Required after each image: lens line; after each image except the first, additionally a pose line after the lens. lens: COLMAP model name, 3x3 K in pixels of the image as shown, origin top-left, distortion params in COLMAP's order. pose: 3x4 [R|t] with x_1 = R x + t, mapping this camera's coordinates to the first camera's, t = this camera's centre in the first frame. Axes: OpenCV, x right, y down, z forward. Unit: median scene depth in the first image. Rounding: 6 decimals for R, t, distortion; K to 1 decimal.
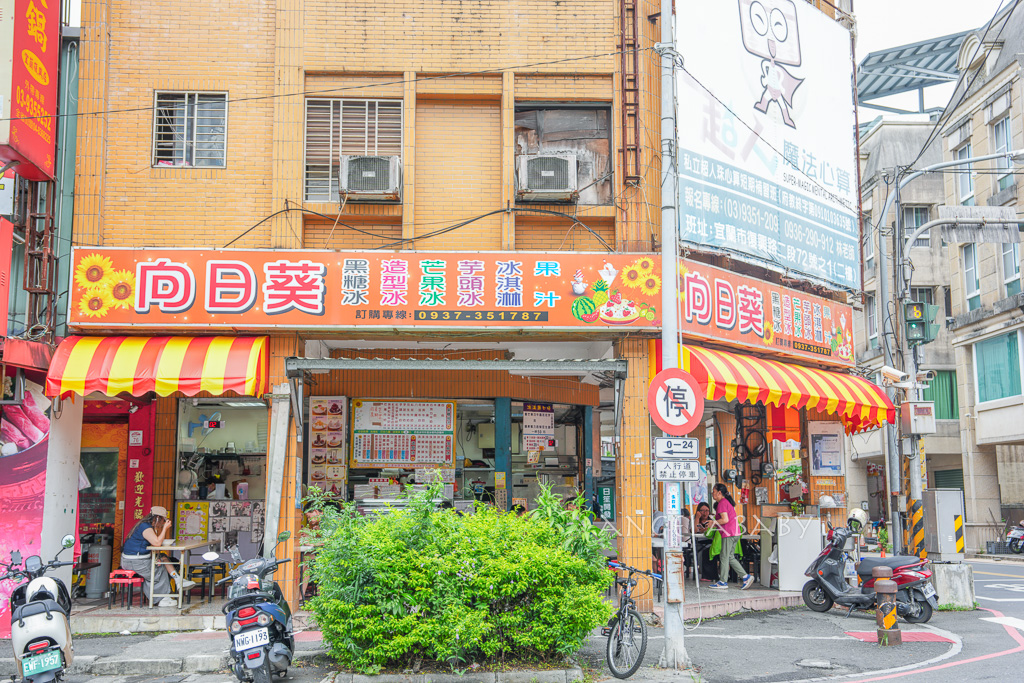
lens RADIAL K [[1171.5, 0, 513.0], [0, 1171.5, 341.7], [0, 0, 1]] dist [0.008980, 0.000000]
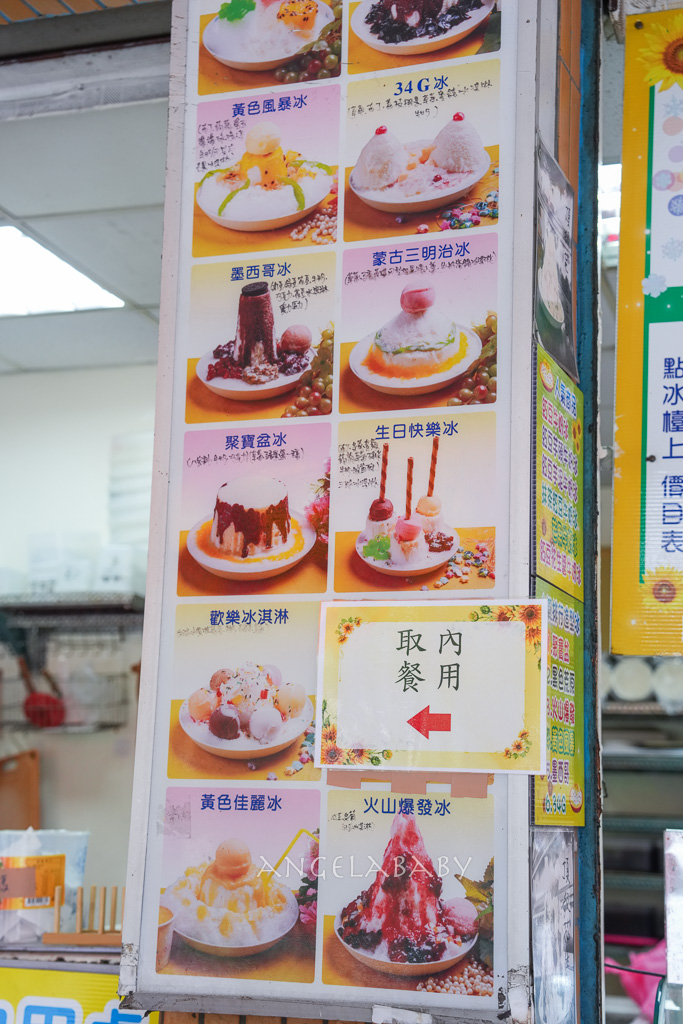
lens RADIAL K [[1523.5, 0, 341.1], [0, 1523.5, 509.5], [0, 0, 1]] dist [0.158918, 0.000000]
pose [[0.932702, -0.034755, -0.358970, -0.113031], [0.016406, 0.998404, -0.054036, 0.101314], [0.360275, 0.044510, 0.931784, 0.865227]]
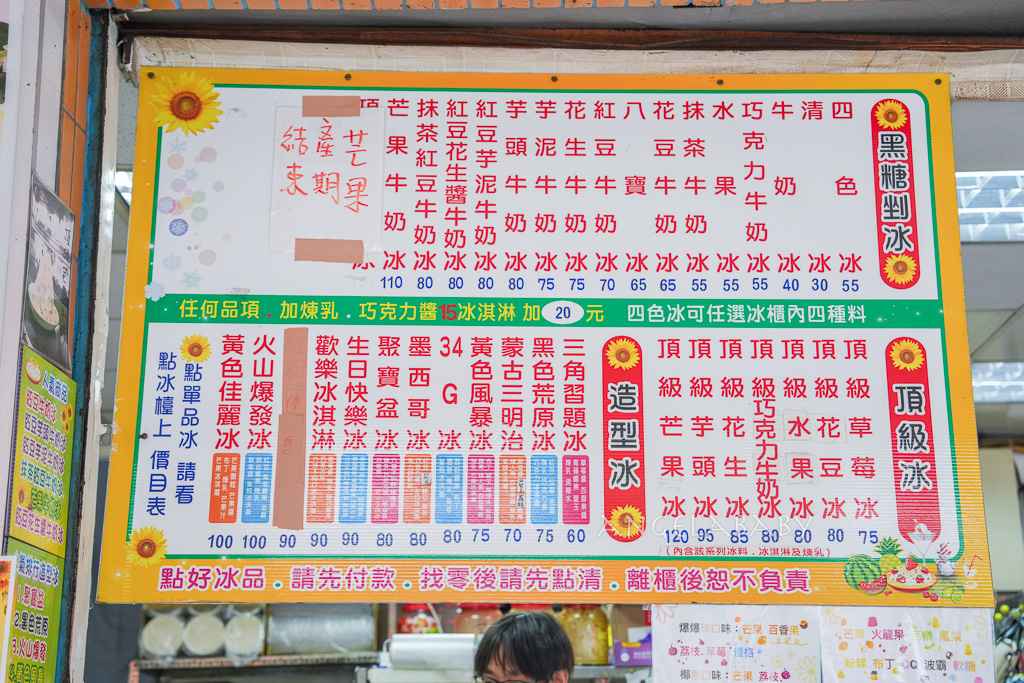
lens RADIAL K [[1596.4, 0, 513.4], [0, 1596.4, 346.7], [0, 0, 1]] dist [0.173862, 0.000000]
pose [[0.999589, -0.013212, -0.025428, -0.092443], [0.010080, 0.992774, -0.119573, 0.101330], [0.026824, 0.119267, 0.992500, 0.832060]]
